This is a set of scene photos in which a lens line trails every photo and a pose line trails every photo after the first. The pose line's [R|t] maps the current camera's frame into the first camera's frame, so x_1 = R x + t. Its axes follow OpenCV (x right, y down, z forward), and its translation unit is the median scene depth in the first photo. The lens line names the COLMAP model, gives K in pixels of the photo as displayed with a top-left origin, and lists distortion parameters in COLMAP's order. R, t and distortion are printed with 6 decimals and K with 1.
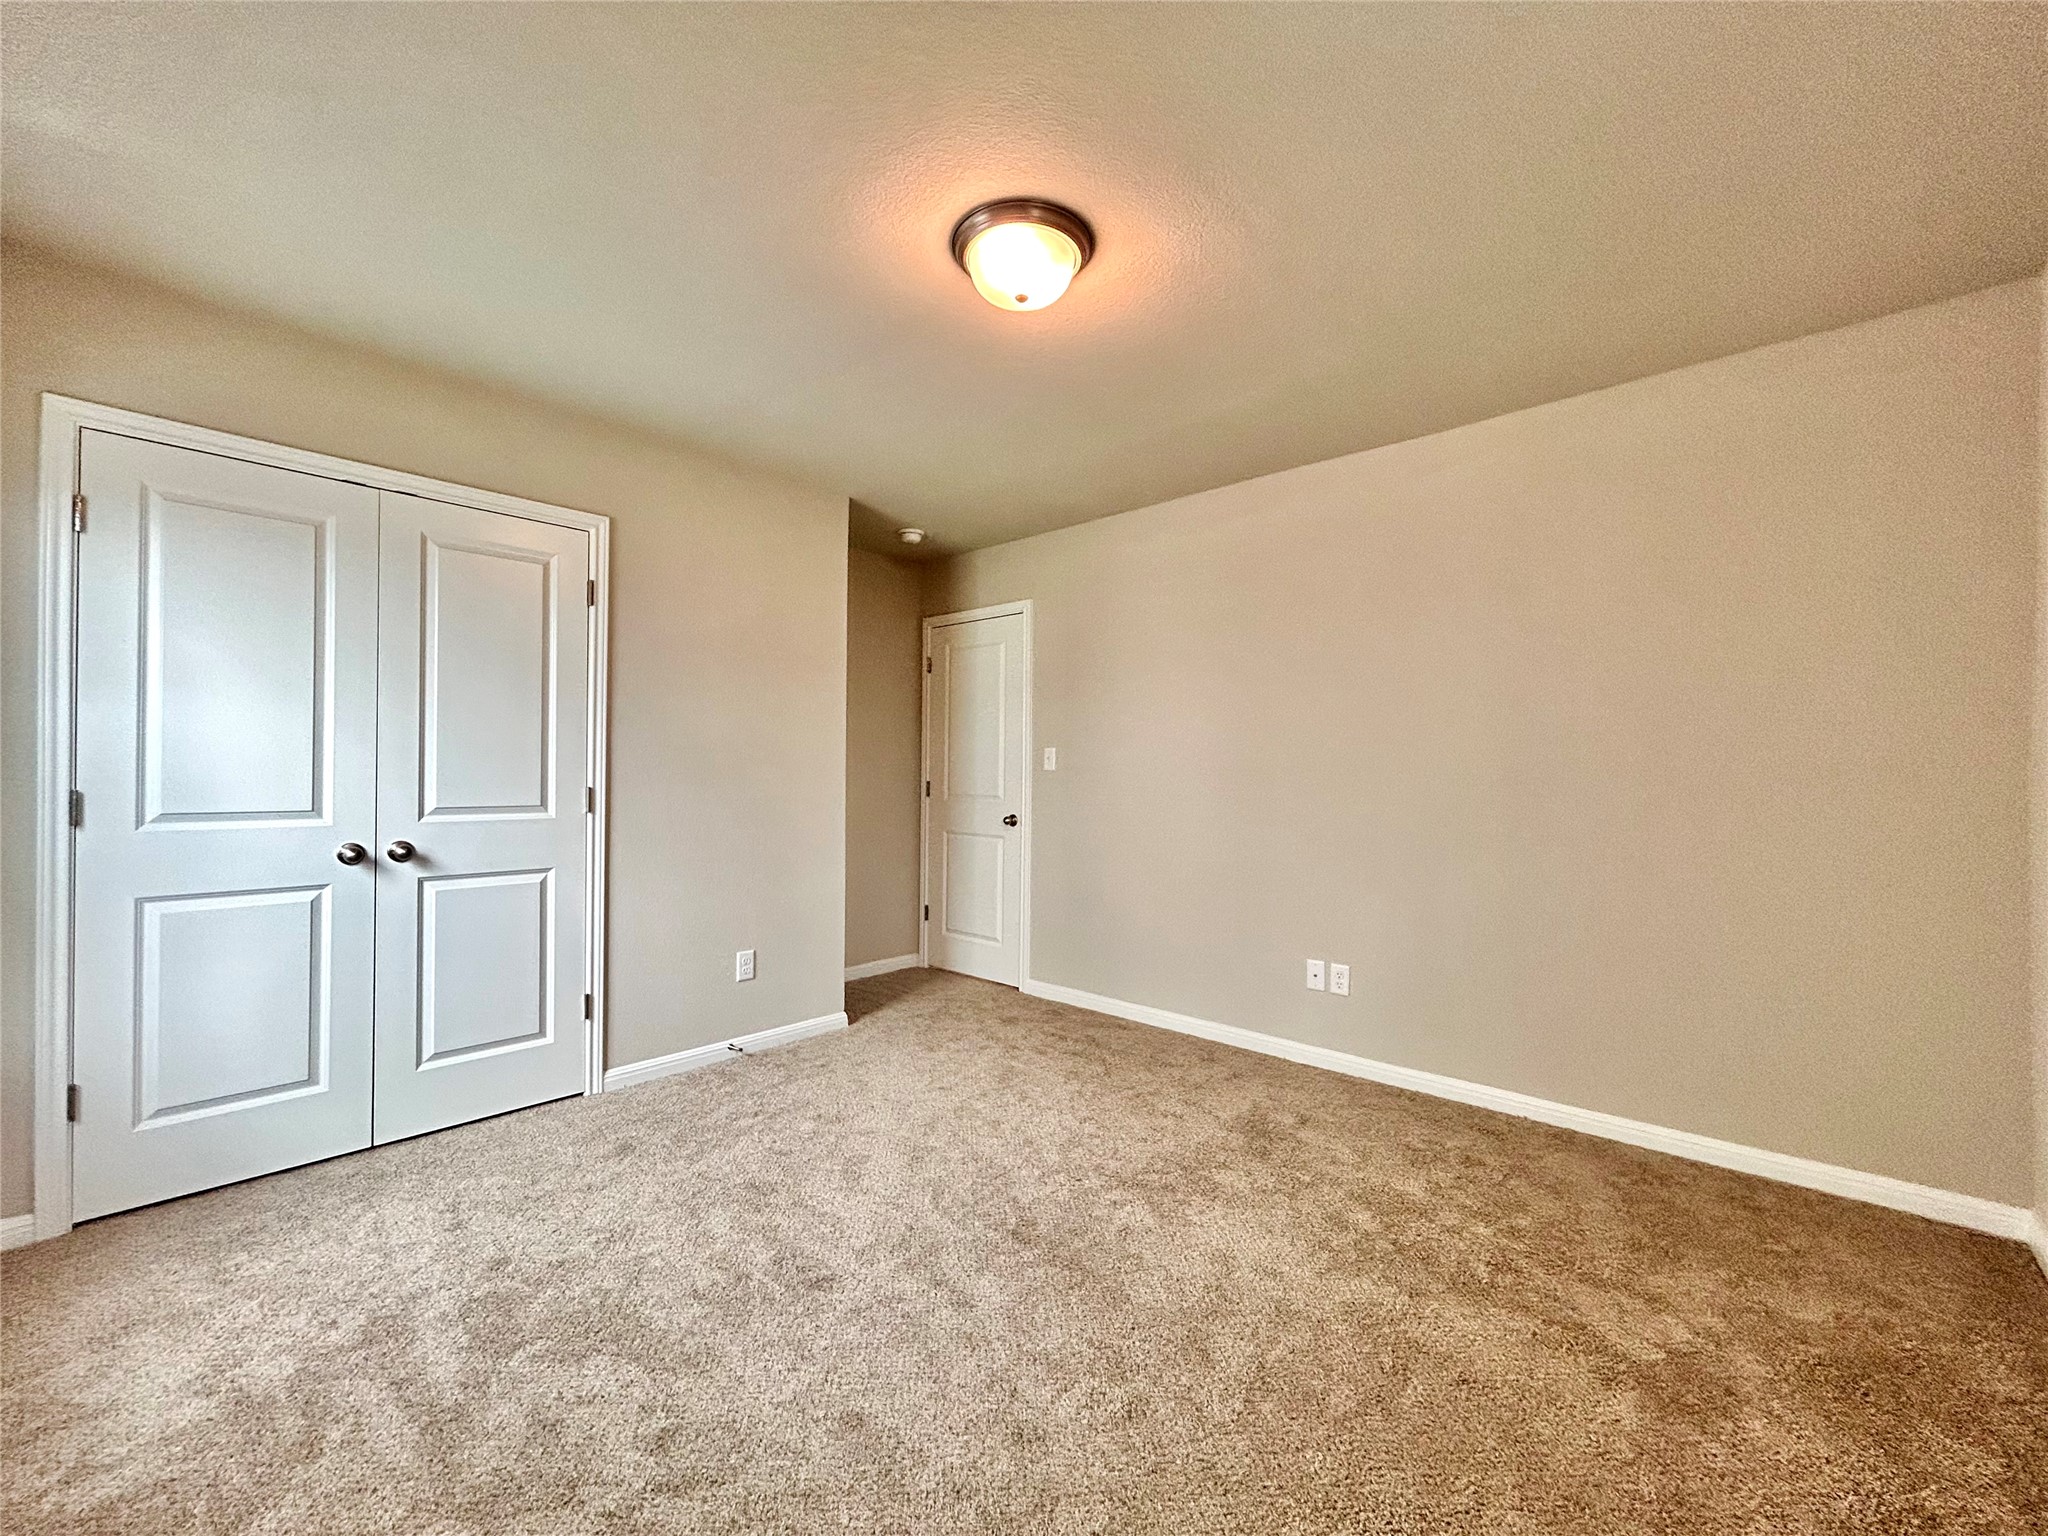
lens RADIAL K [[829.6, 0, 1024.0], [0, 829.6, 768.0], [0, 0, 1]] dist [-0.001731, 0.000441]
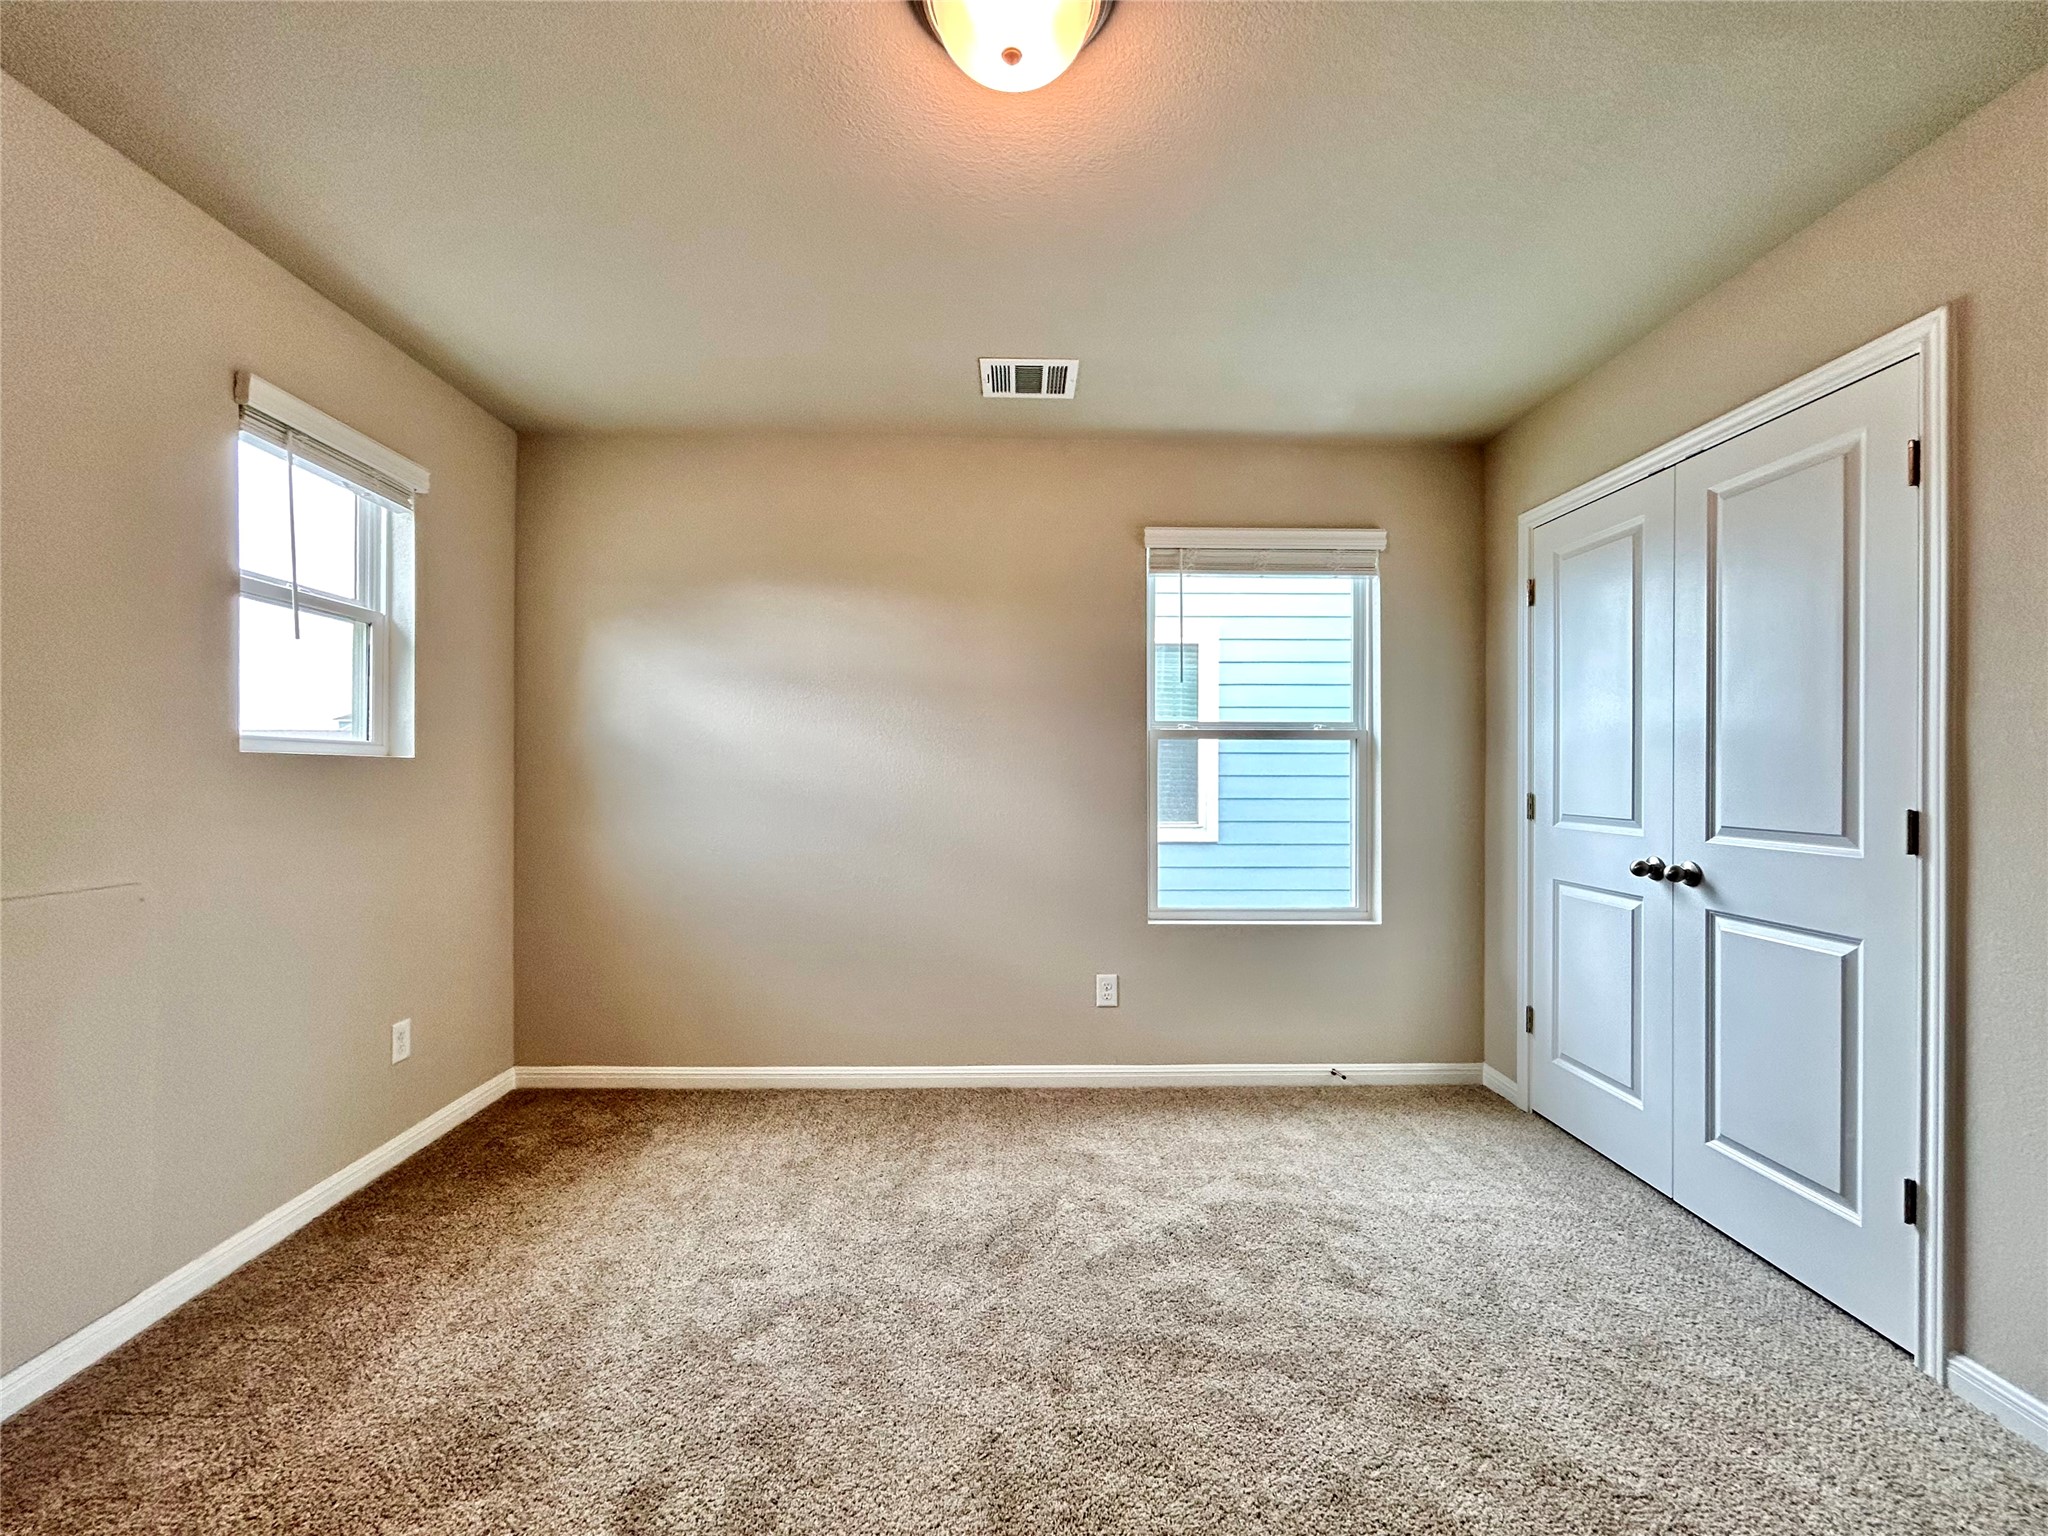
lens RADIAL K [[829.6, 0, 1024.0], [0, 829.6, 768.0], [0, 0, 1]] dist [-0.001731, 0.000441]
pose [[-0.724343, -0.014256, -0.689293, 0.333095], [-0.003345, 0.999847, -0.017163, 0.008064], [0.689432, -0.010126, -0.724280, 1.129179]]
